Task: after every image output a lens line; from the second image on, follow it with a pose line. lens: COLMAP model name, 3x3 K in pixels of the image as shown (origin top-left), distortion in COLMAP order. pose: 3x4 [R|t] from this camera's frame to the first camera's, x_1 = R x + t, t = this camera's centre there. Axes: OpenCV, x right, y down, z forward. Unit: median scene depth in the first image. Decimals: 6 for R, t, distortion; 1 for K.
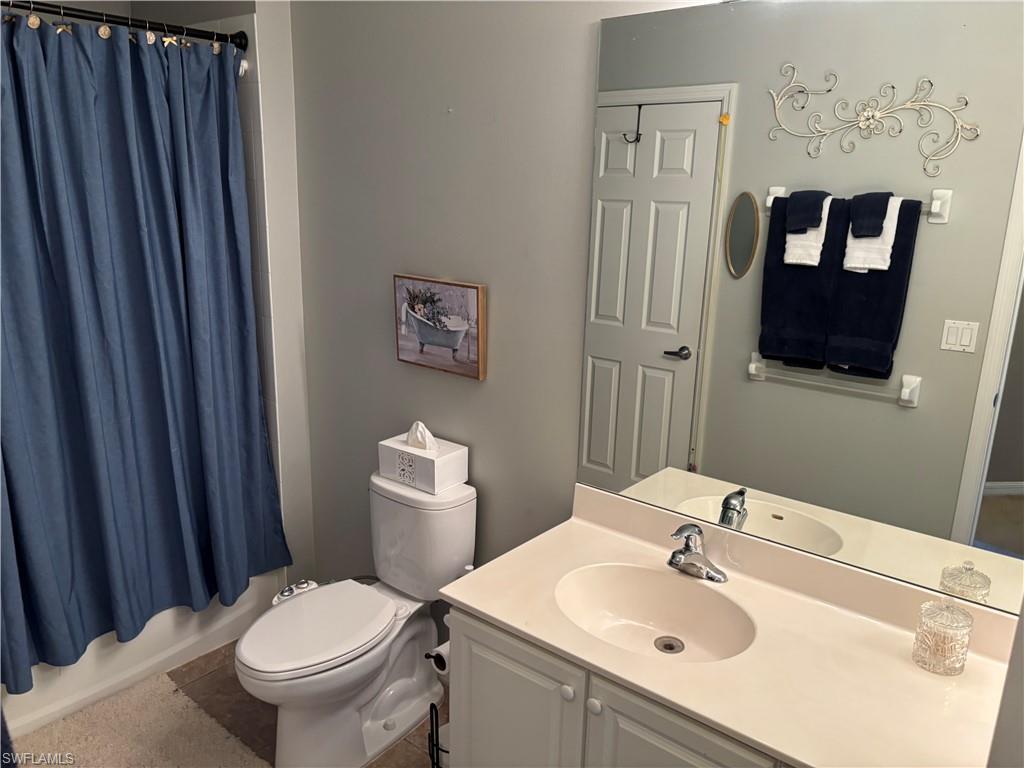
lens RADIAL K [[771.1, 0, 511.9], [0, 771.1, 388.0], [0, 0, 1]] dist [0.015525, -0.010109]
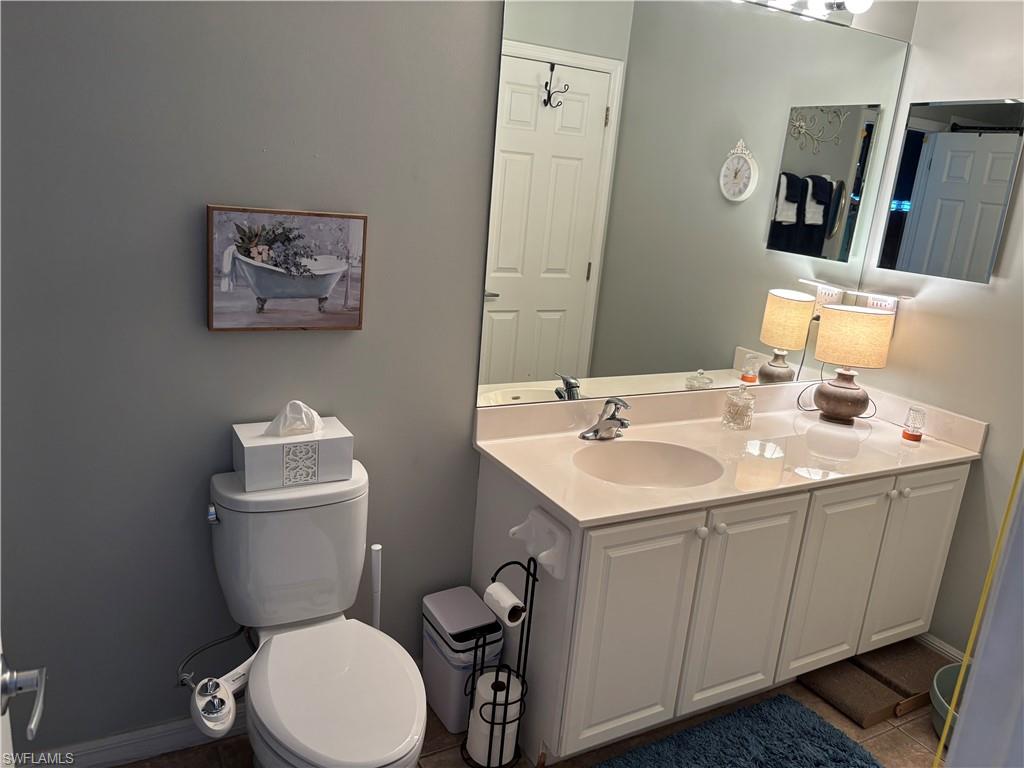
lens RADIAL K [[771.1, 0, 513.6], [0, 771.1, 386.5], [0, 0, 1]] dist [0.015525, -0.010109]
pose [[0.368730, -0.238277, 0.898478, -0.727137], [0.160056, 0.968425, 0.191141, -0.081263], [-0.915653, 0.073327, 0.395225, 0.502299]]
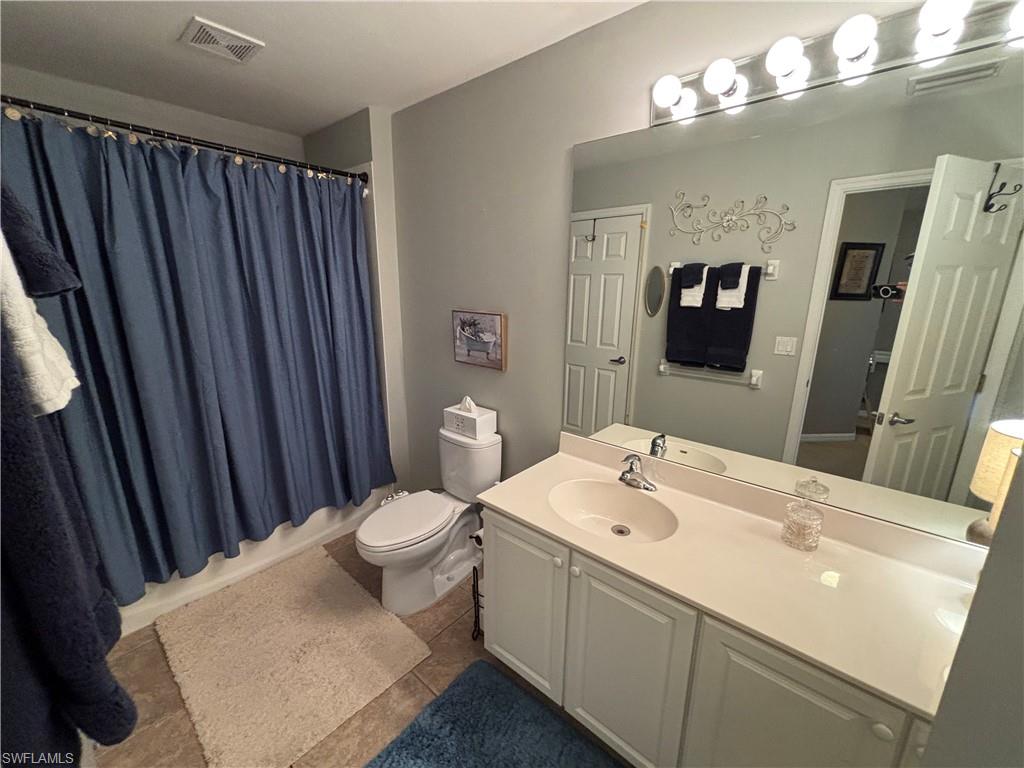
lens RADIAL K [[410.3, 0, 514.0], [0, 410.3, 380.7], [0, 0, 1]] dist [-0.001682, 0.000244]
pose [[0.999583, -0.009050, -0.027411, 0.006586], [0.008457, 0.999729, -0.021689, 0.030078], [0.027600, 0.021448, 0.999389, 0.106262]]
